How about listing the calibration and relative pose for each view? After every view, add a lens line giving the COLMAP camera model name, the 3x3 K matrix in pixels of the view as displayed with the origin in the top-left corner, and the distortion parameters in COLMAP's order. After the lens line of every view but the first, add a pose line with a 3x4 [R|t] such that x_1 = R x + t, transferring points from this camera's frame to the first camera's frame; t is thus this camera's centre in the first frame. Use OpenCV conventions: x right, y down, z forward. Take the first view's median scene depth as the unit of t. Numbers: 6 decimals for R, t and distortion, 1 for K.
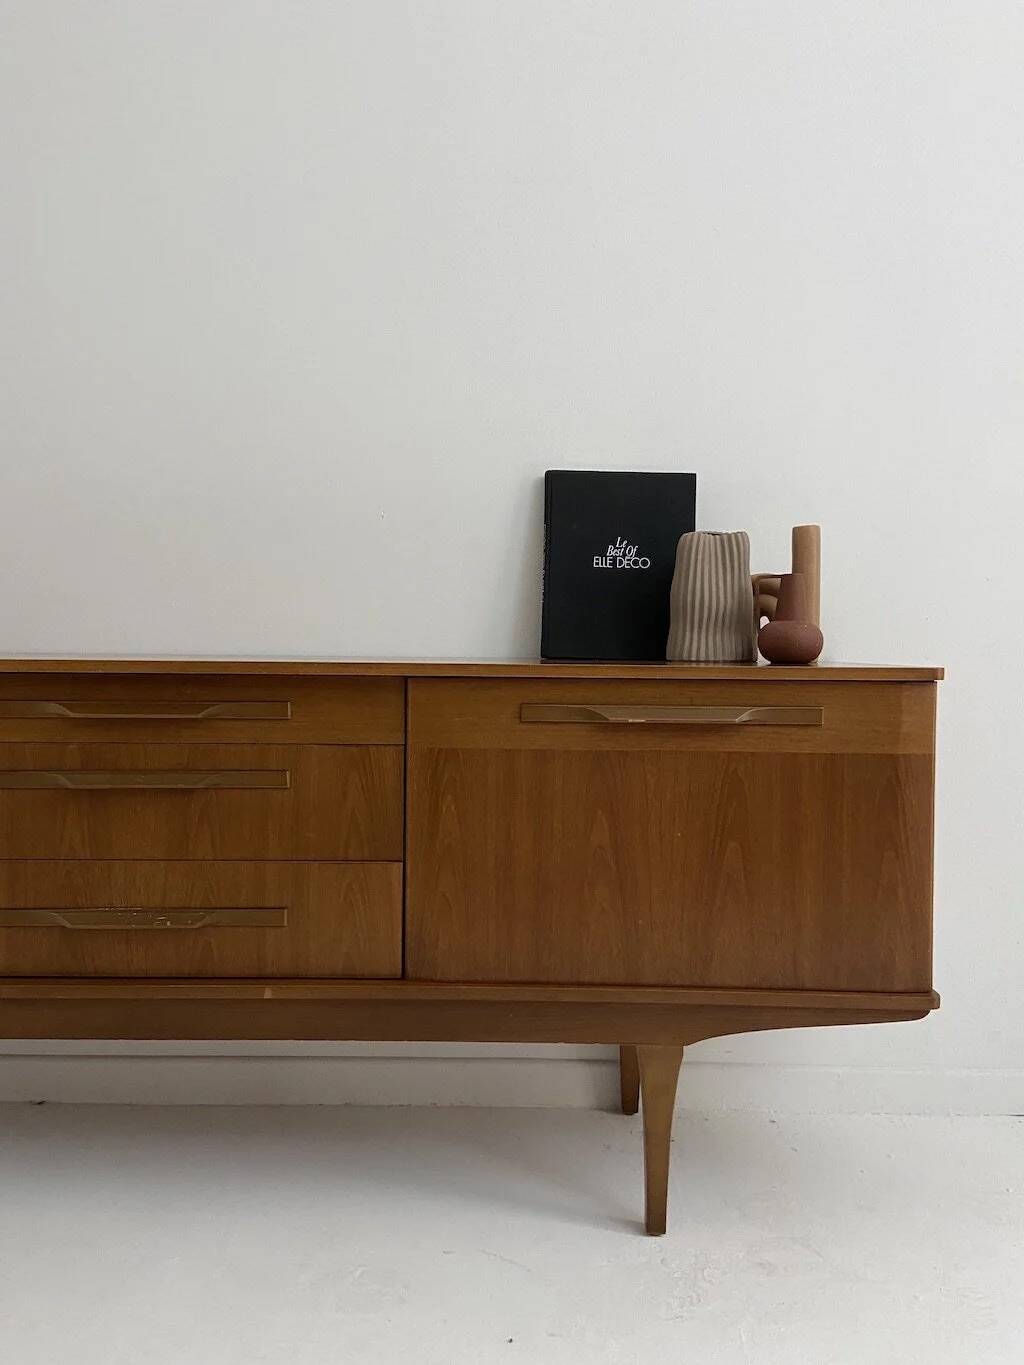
lens RADIAL K [[1029.2, 0, 508.9], [0, 1029.2, 677.4], [0, 0, 1]] dist [0.102455, -0.116791]
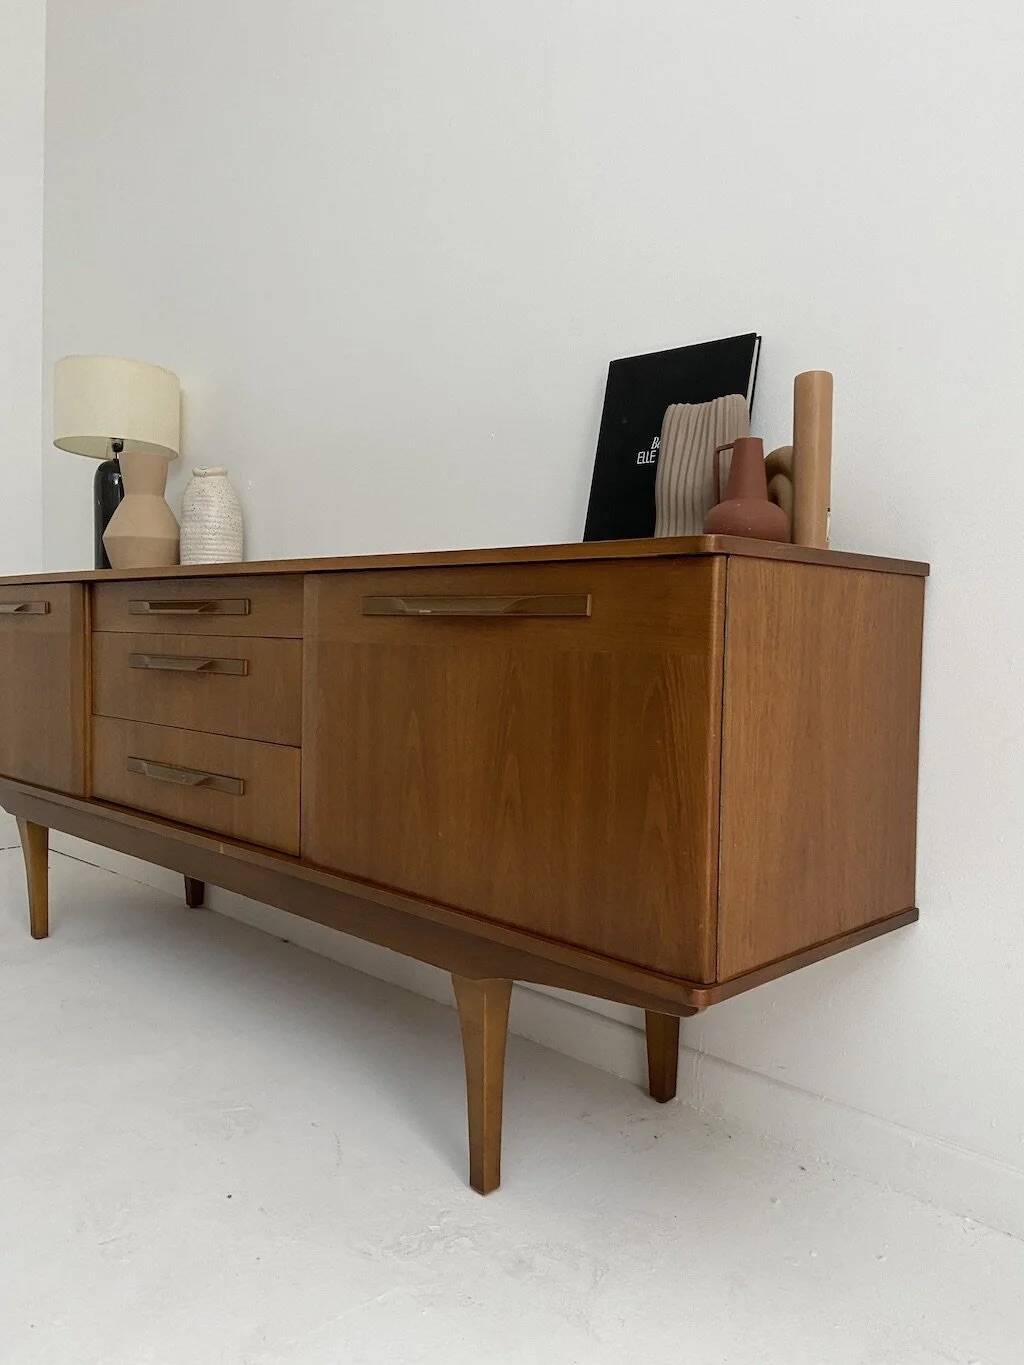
lens RADIAL K [[1029.2, 0, 520.2], [0, 1029.2, 677.5], [0, 0, 1]] dist [0.102455, -0.116791]
pose [[0.726008, 0.038094, -0.686631, 0.783467], [-0.036672, 0.999188, 0.016659, 0.078921], [0.686708, 0.013086, 0.726815, 0.378968]]
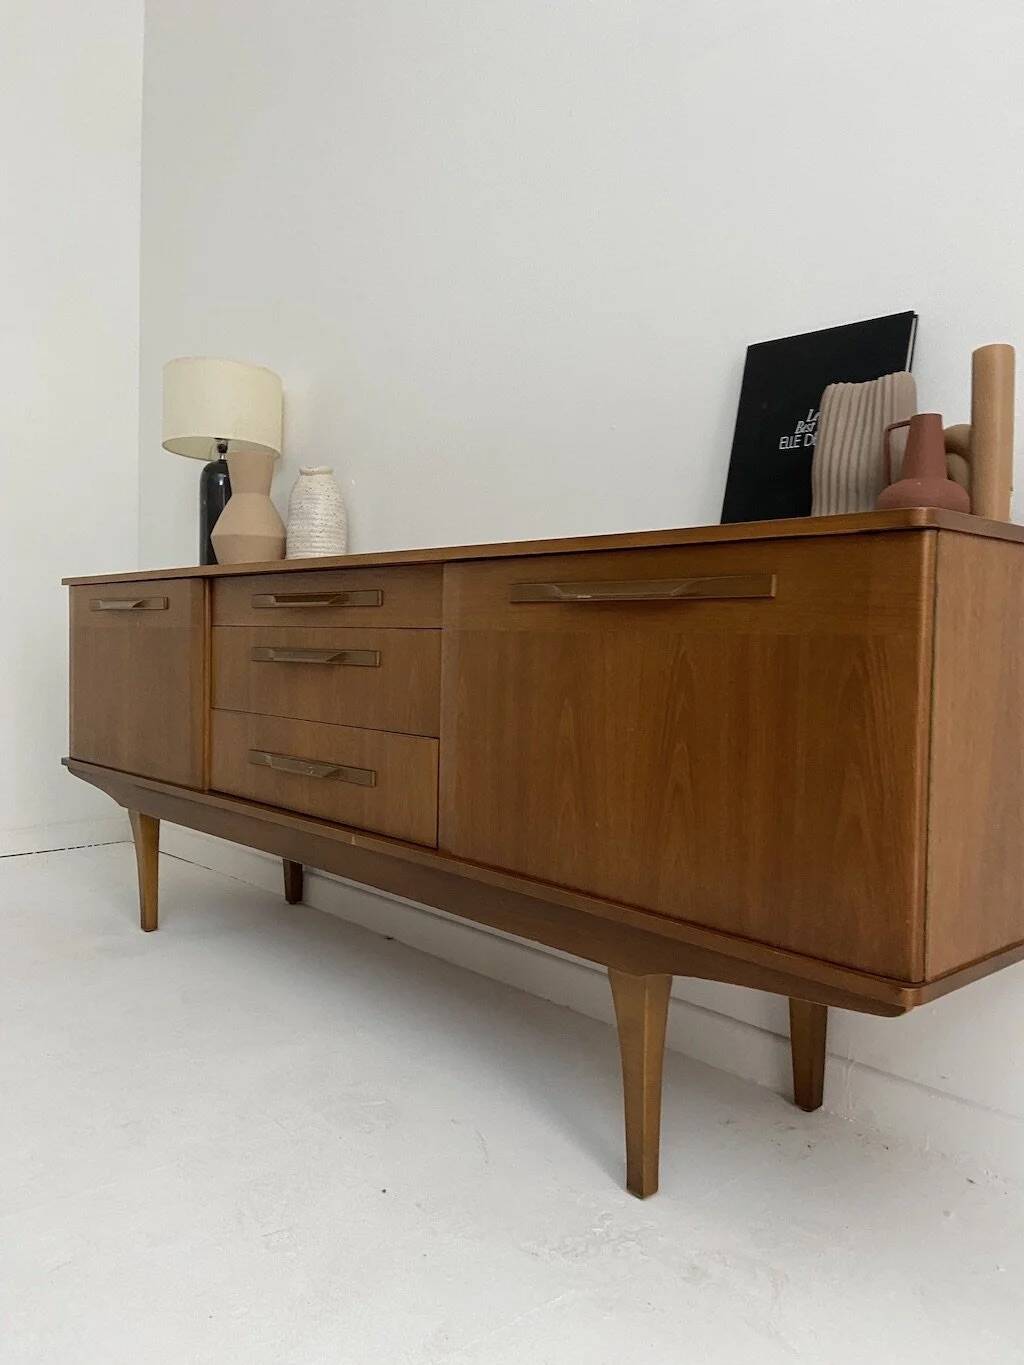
lens RADIAL K [[1029.2, 0, 504.5], [0, 1029.2, 671.5], [0, 0, 1]] dist [0.102455, -0.116791]
pose [[0.686988, 0.030075, -0.726046, 0.700156], [-0.039308, 0.999218, 0.004197, 0.101786], [0.725604, 0.025656, 0.687634, 0.322120]]
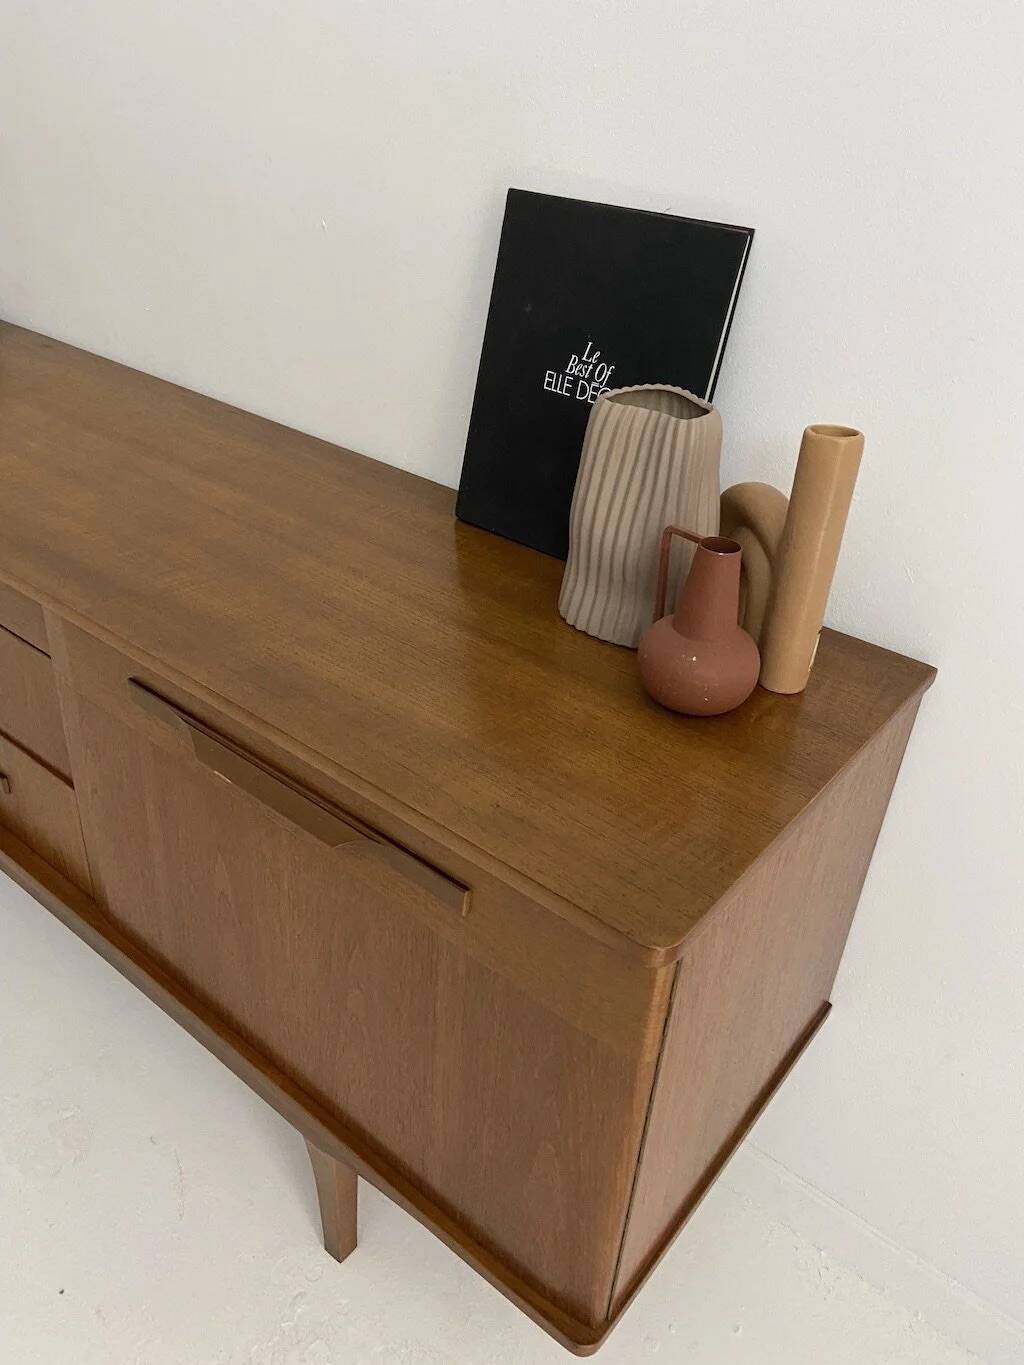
lens RADIAL K [[1029.2, 0, 515.7], [0, 1029.2, 678.2], [0, 0, 1]] dist [0.102455, -0.116791]
pose [[0.794456, 0.351641, -0.495166, 0.529919], [-0.085531, 0.871983, 0.482007, -0.311441], [0.601269, -0.340581, 0.722828, 0.647237]]
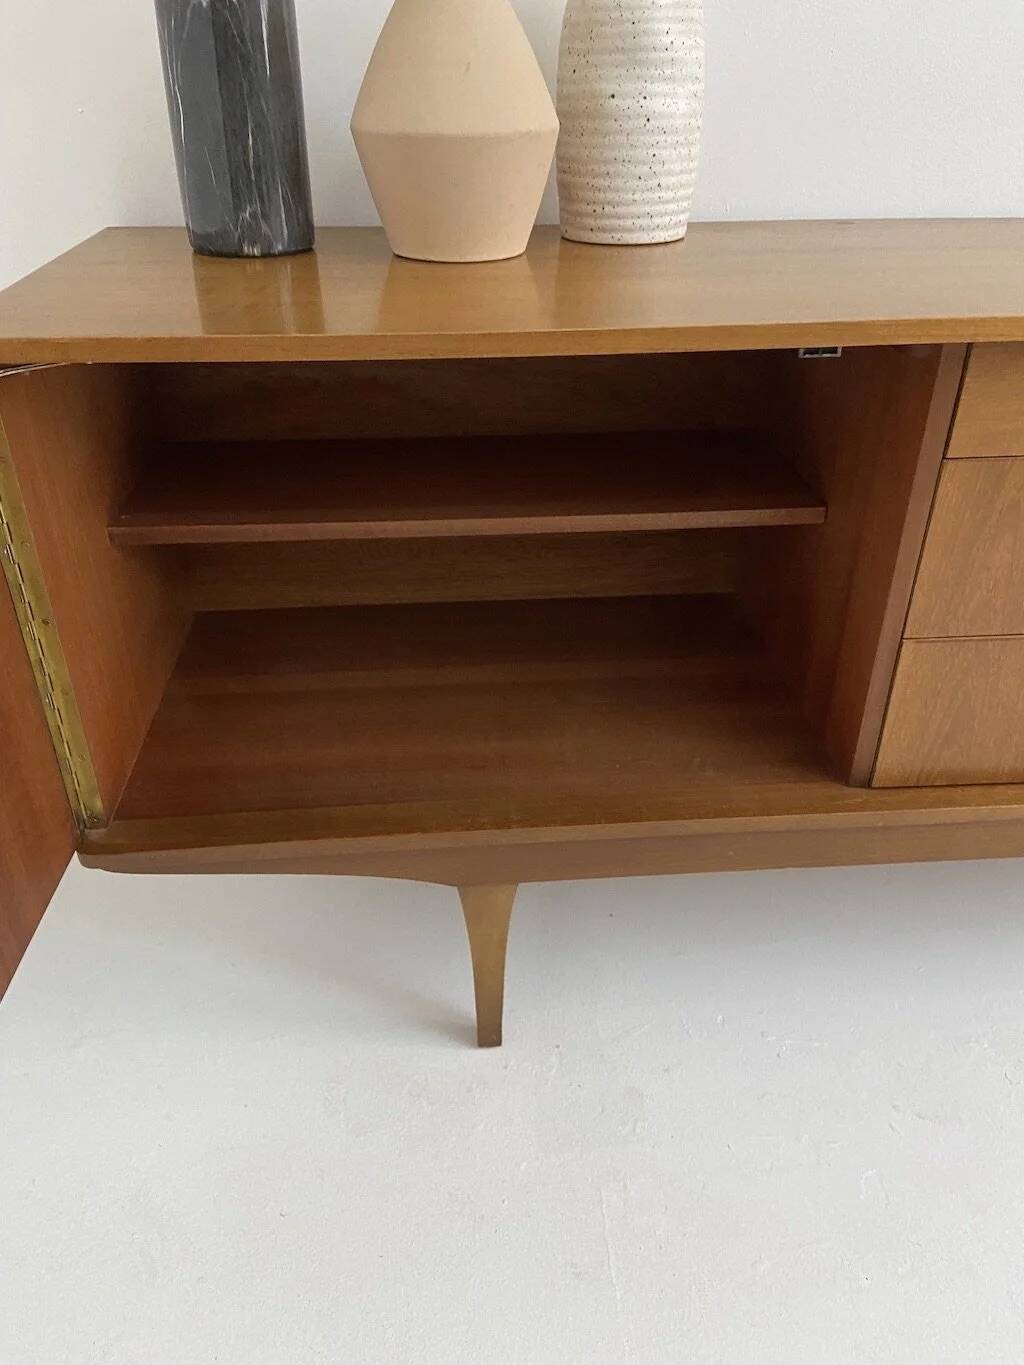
lens RADIAL K [[1029.2, 0, 519.7], [0, 1029.2, 666.7], [0, 0, 1]] dist [0.102455, -0.116791]
pose [[0.995625, -0.052174, 0.077511, -0.888983], [0.008734, 0.877909, 0.478749, -0.114701], [-0.093026, -0.475977, 0.874524, 0.470339]]
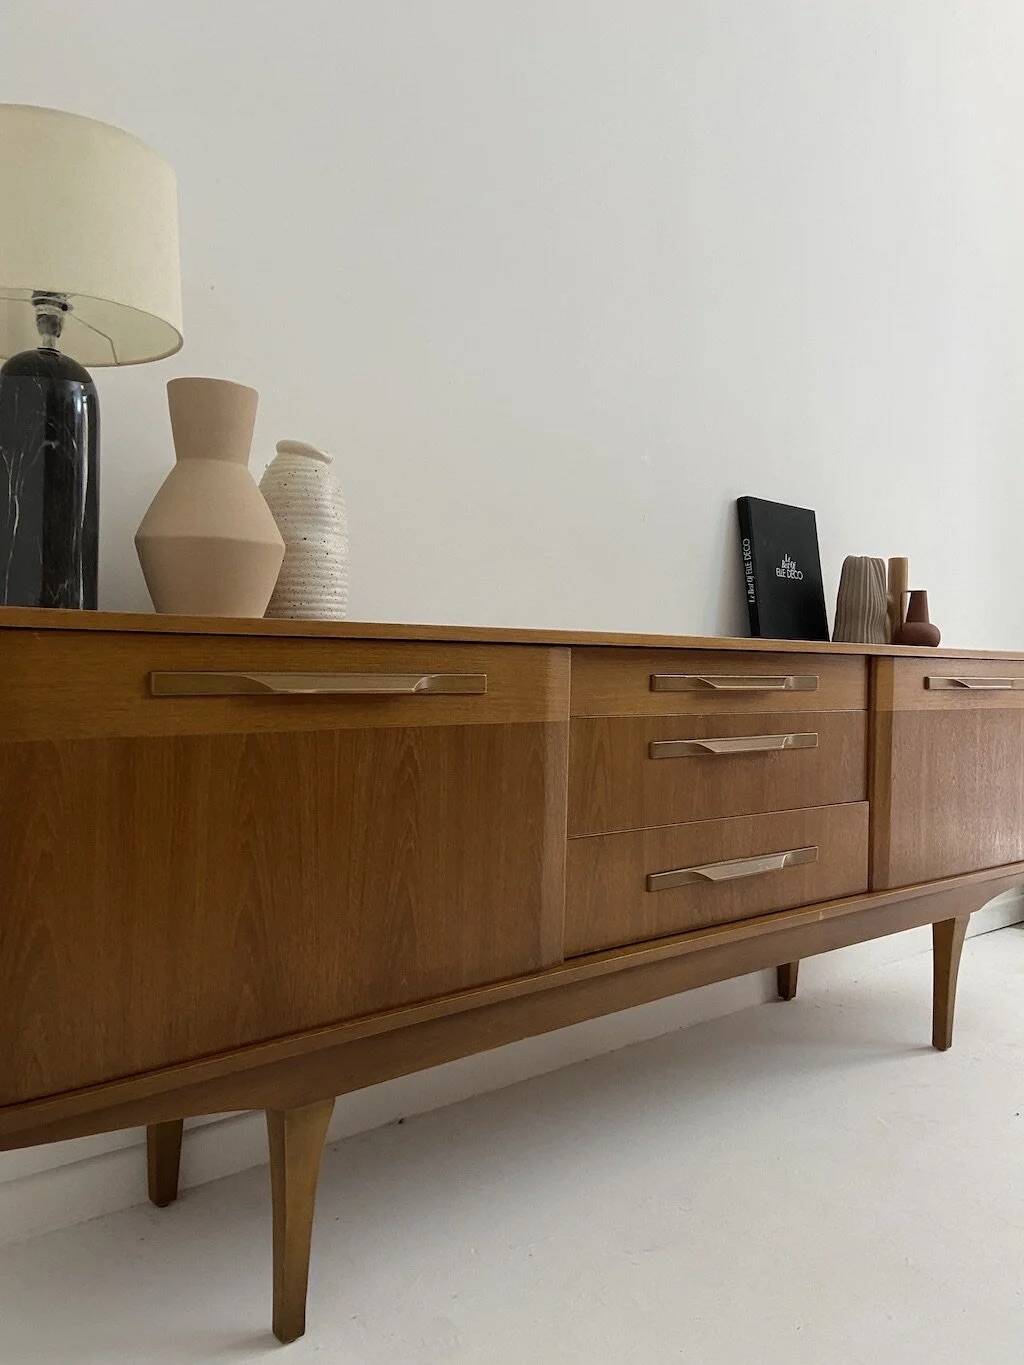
lens RADIAL K [[1029.2, 0, 522.2], [0, 1029.2, 675.7], [0, 0, 1]] dist [0.102455, -0.116791]
pose [[0.752282, -0.000879, 0.658840, -1.268078], [0.008394, 0.999931, -0.008250, 0.030778], [-0.658787, 0.011736, 0.752238, 0.309862]]
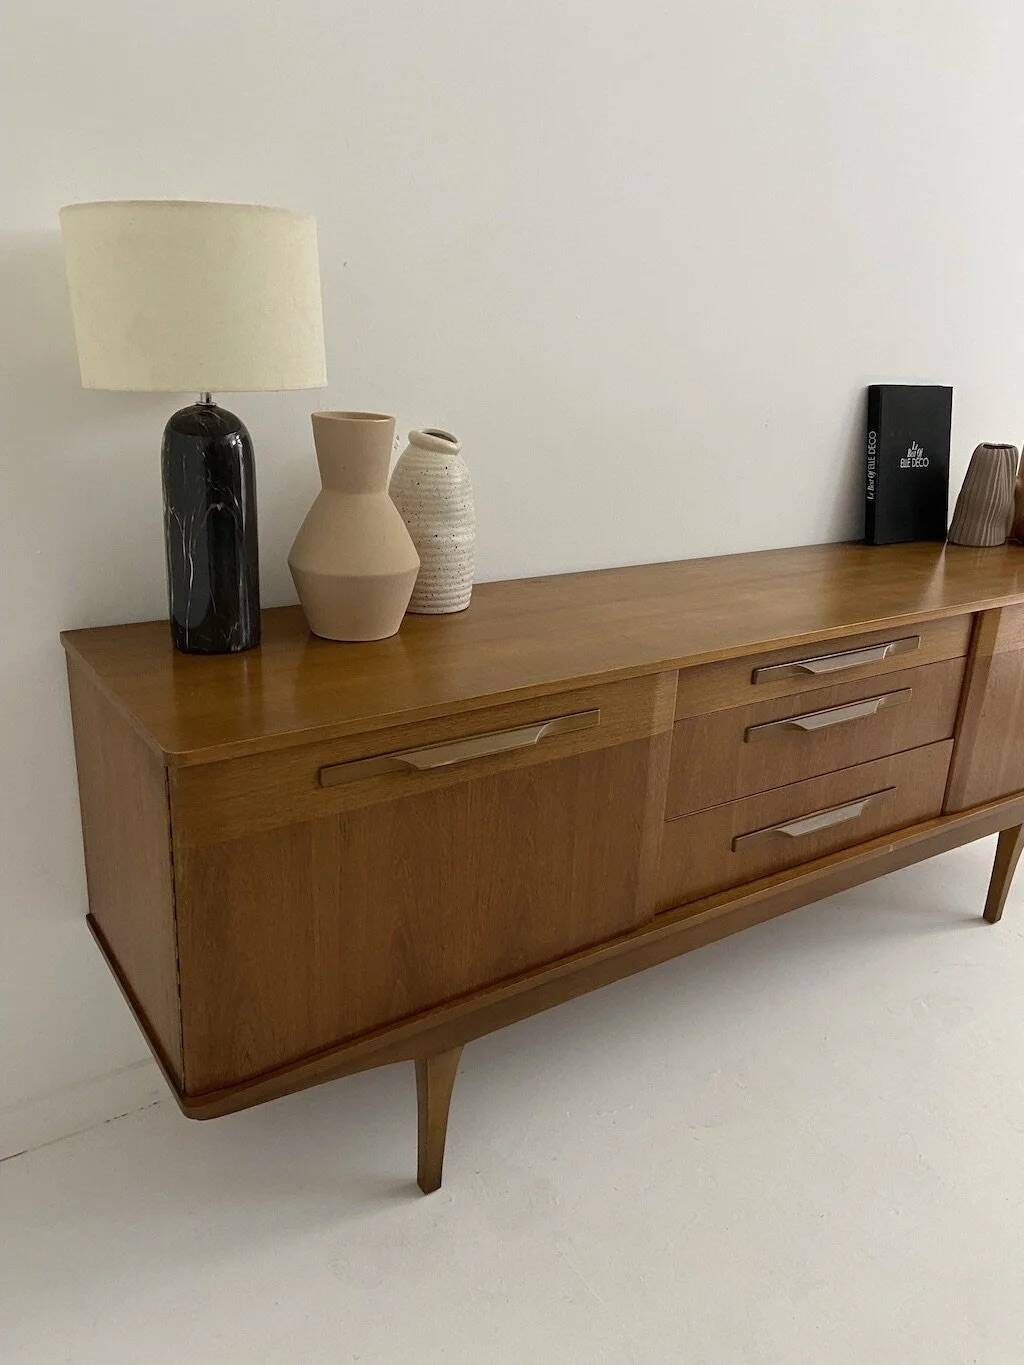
lens RADIAL K [[1029.2, 0, 518.9], [0, 1029.2, 670.6], [0, 0, 1]] dist [0.102455, -0.116791]
pose [[0.815501, -0.154672, 0.557705, -1.314334], [-0.018533, 0.956154, 0.292276, -0.295175], [-0.578459, -0.248688, 0.776878, 0.285390]]
